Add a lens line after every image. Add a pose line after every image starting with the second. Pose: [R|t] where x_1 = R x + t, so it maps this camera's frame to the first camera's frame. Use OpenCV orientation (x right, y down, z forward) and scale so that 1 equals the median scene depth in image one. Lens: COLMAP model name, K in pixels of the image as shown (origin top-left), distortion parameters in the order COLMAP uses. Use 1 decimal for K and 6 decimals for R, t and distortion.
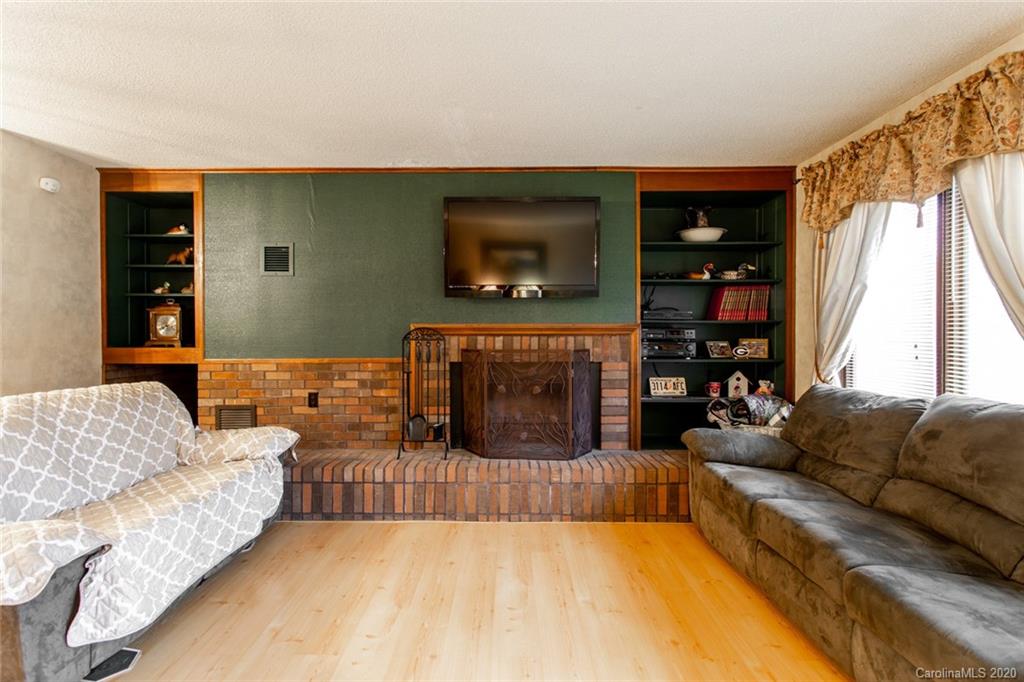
lens RADIAL K [[494.7, 0, 507.8], [0, 494.7, 334.2], [0, 0, 1]] dist [0.000178, 0.002793]
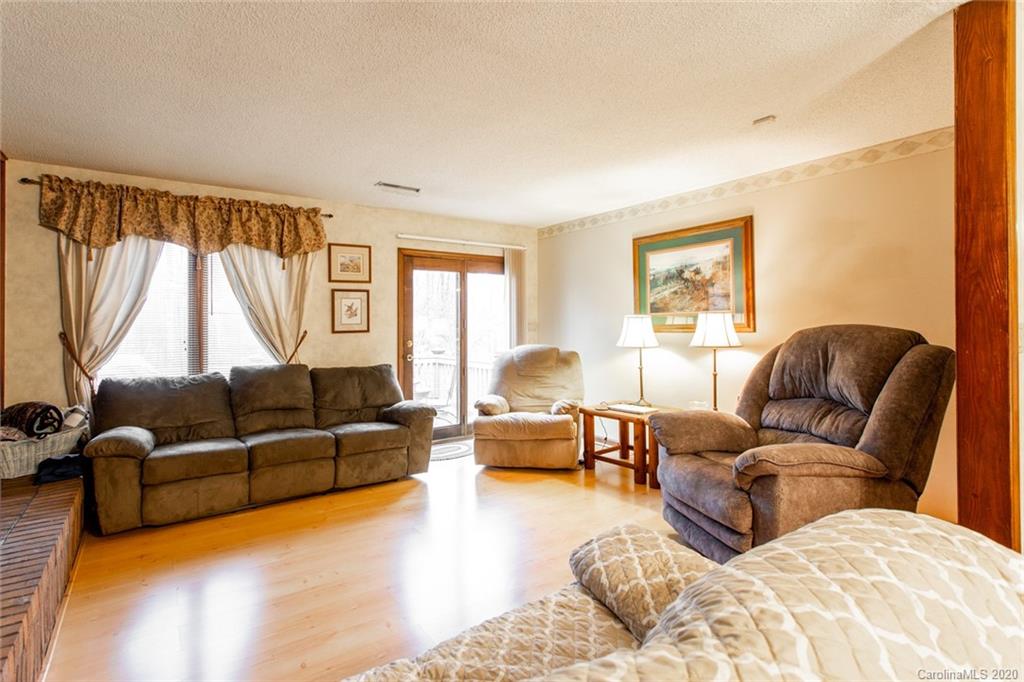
lens RADIAL K [[494.7, 0, 483.7], [0, 494.7, 320.4], [0, 0, 1]] dist [0.000178, 0.002793]
pose [[-0.580760, 0.003393, 0.814067, -0.697313], [0.006428, 0.999979, 0.000418, -0.026359], [-0.814049, 0.005475, -0.580770, 0.793964]]
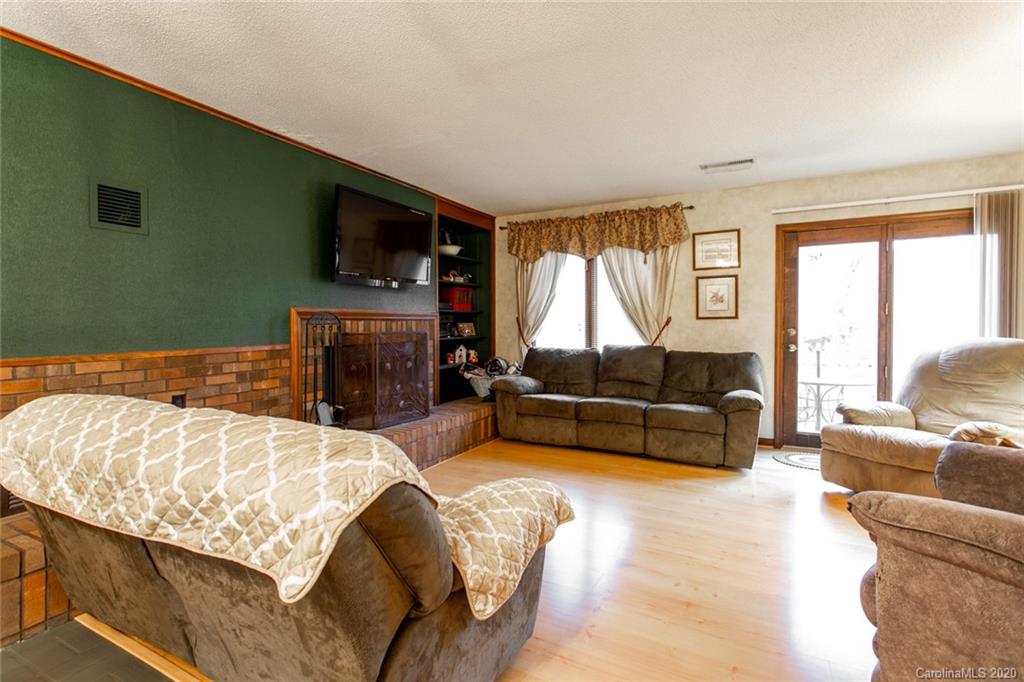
lens RADIAL K [[494.7, 0, 508.8], [0, 494.7, 328.6], [0, 0, 1]] dist [0.000178, 0.002793]
pose [[0.448414, -0.011466, 0.893753, -0.851065], [0.007526, 0.999931, 0.009052, 0.014129], [-0.893795, 0.002667, 0.448469, 0.220742]]
